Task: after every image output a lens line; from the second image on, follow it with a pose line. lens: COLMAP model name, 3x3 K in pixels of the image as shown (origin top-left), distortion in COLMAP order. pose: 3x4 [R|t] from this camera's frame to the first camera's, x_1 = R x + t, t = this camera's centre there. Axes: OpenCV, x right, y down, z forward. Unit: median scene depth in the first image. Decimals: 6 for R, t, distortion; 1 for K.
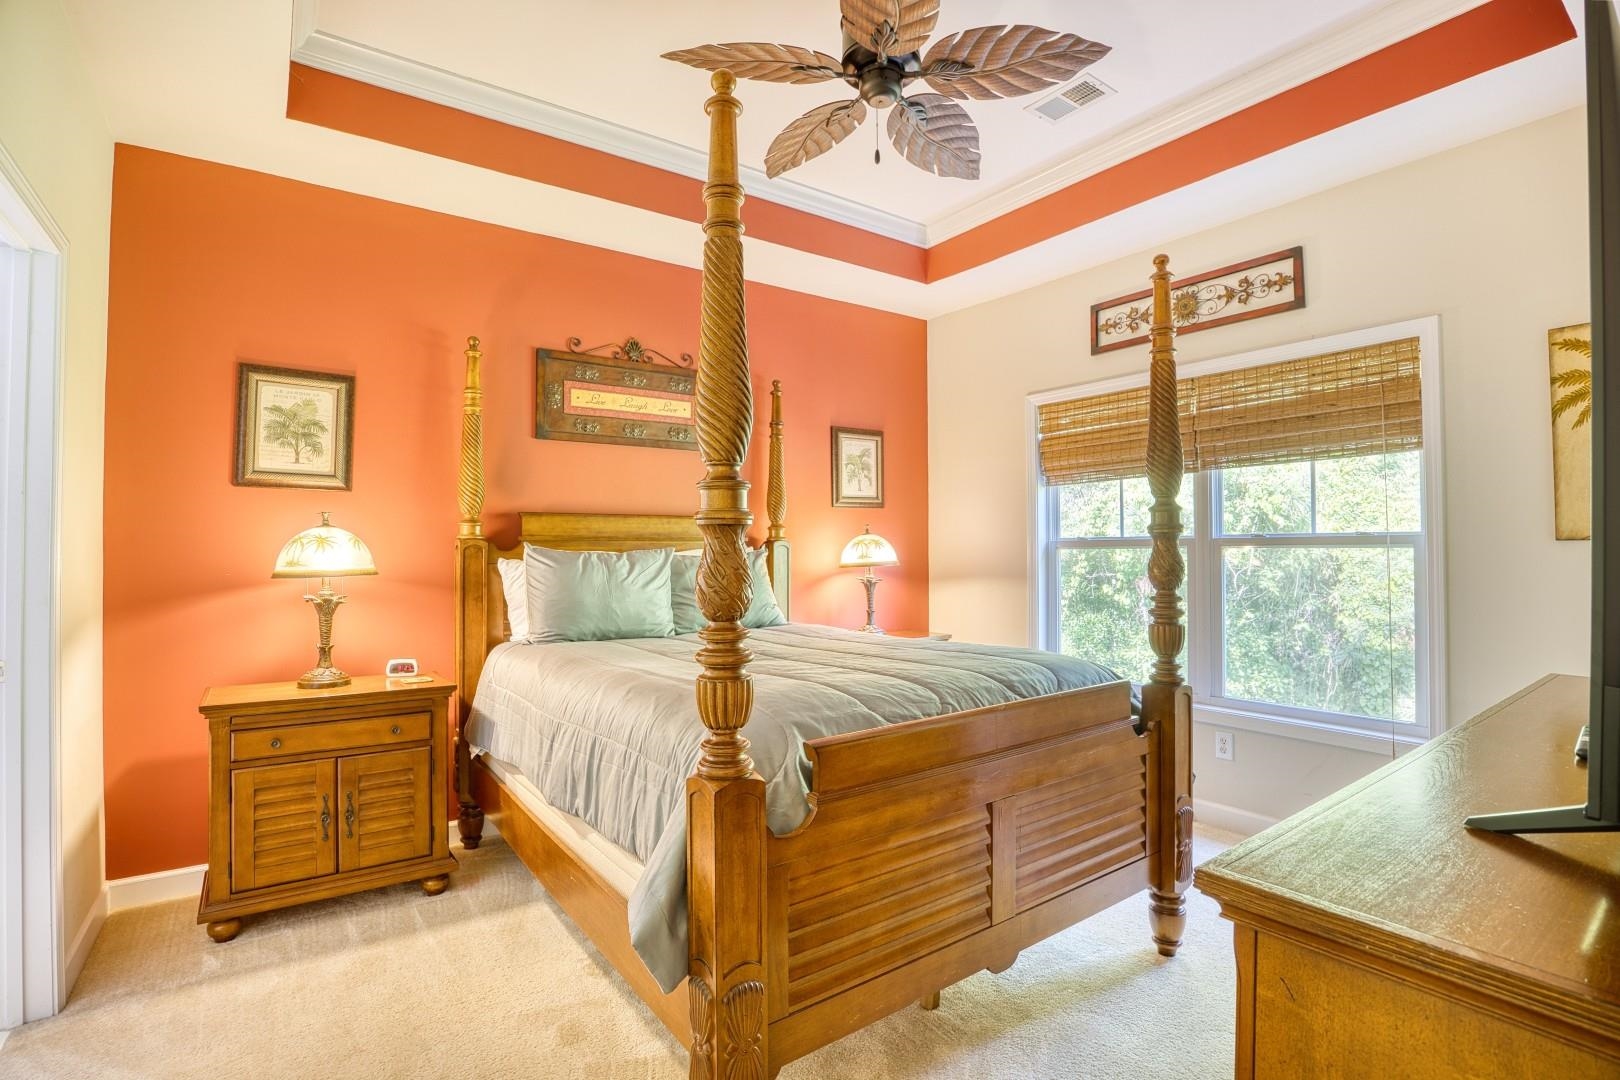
lens RADIAL K [[765.0, 0, 808.2], [0, 765.0, 534.4], [0, 0, 1]] dist [-0.063870, 0.017872]
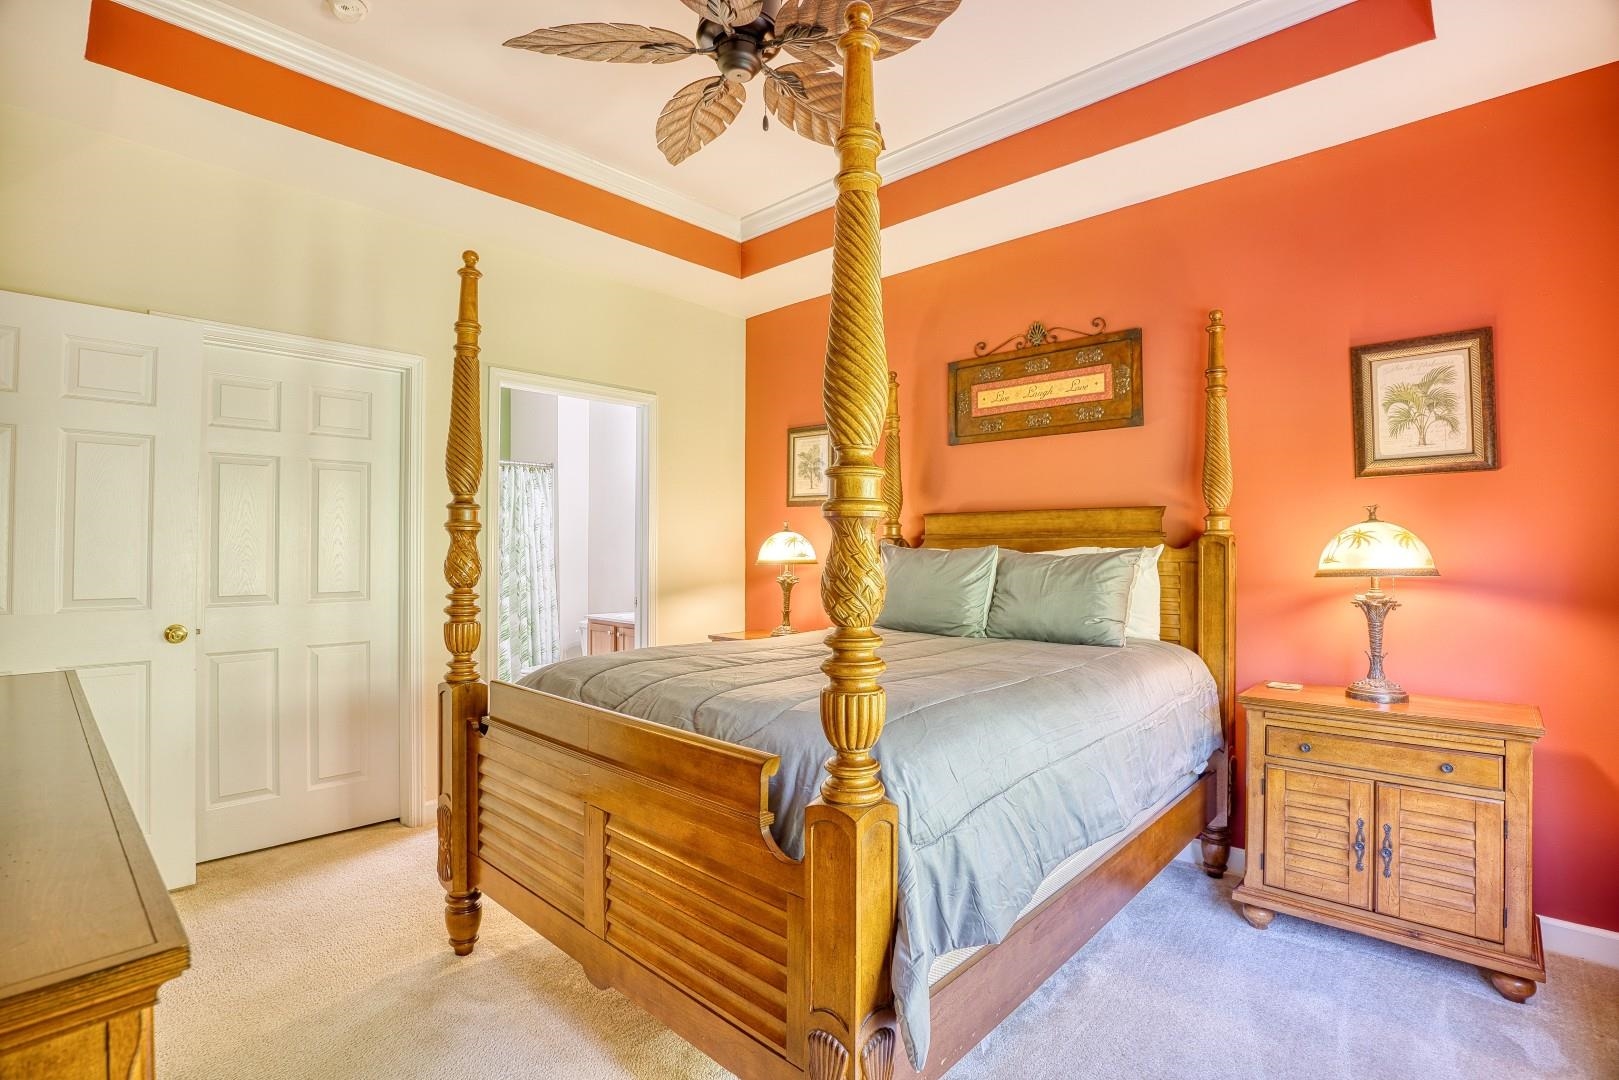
lens RADIAL K [[780.5, 0, 730.3], [0, 780.5, 546.7], [0, 0, 1]] dist [-0.001833, -0.000584]
pose [[0.162765, 0.003097, -0.986660, 0.670984], [0.019571, 0.999788, 0.006367, 0.006046], [0.986471, -0.020347, 0.162670, 0.473560]]
